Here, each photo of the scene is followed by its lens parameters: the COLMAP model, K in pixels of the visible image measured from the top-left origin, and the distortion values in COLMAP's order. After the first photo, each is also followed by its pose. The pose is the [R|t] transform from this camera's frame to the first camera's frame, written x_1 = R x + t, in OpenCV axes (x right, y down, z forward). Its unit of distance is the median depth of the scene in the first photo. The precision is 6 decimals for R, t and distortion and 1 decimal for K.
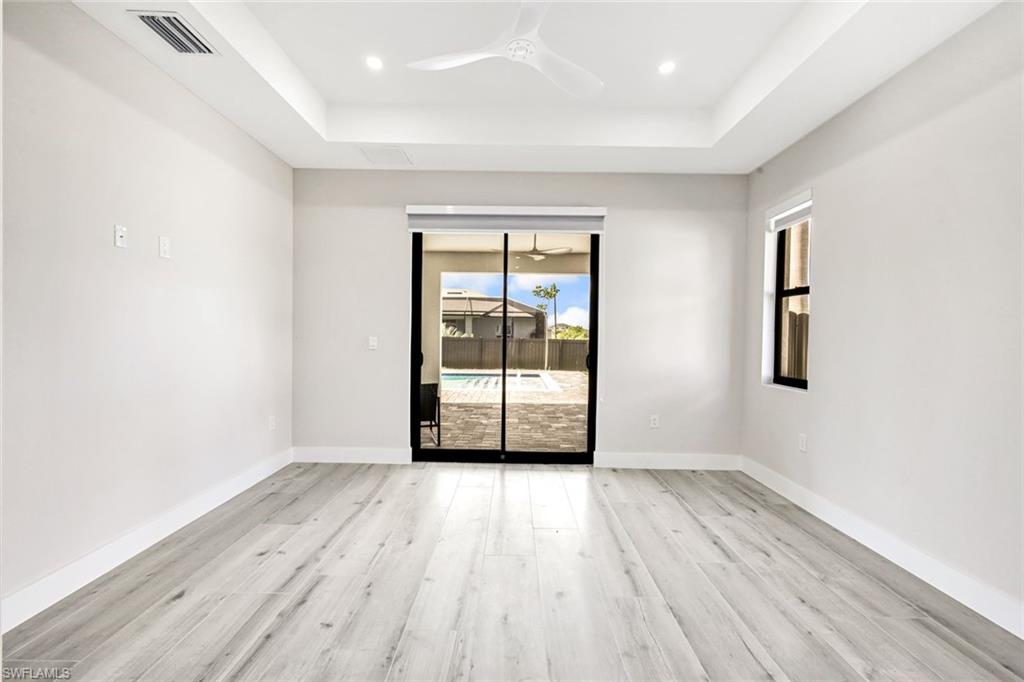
lens RADIAL K [[427.5, 0, 513.2], [0, 427.5, 340.9], [0, 0, 1]] dist [-0.000013, 0.000013]
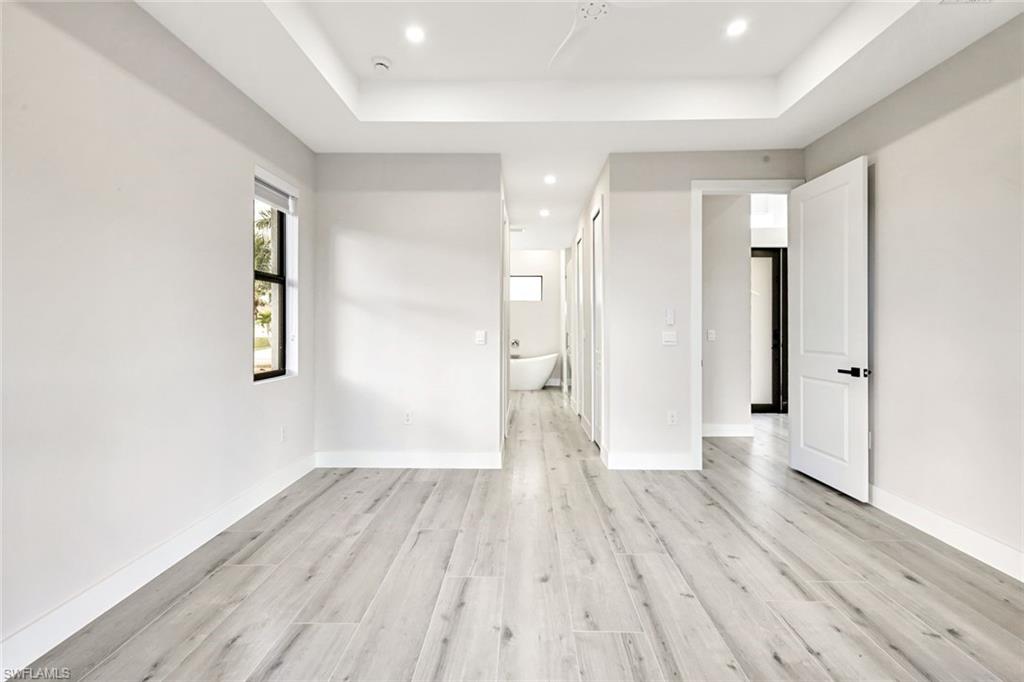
lens RADIAL K [[444.1, 0, 512.9], [0, 444.1, 337.2], [0, 0, 1]] dist [0.003402, 0.000376]
pose [[-0.999627, -0.014322, 0.023264, 0.168151], [-0.013382, 0.999106, 0.040102, -0.022419], [-0.023818, 0.039775, -0.998925, 2.032400]]
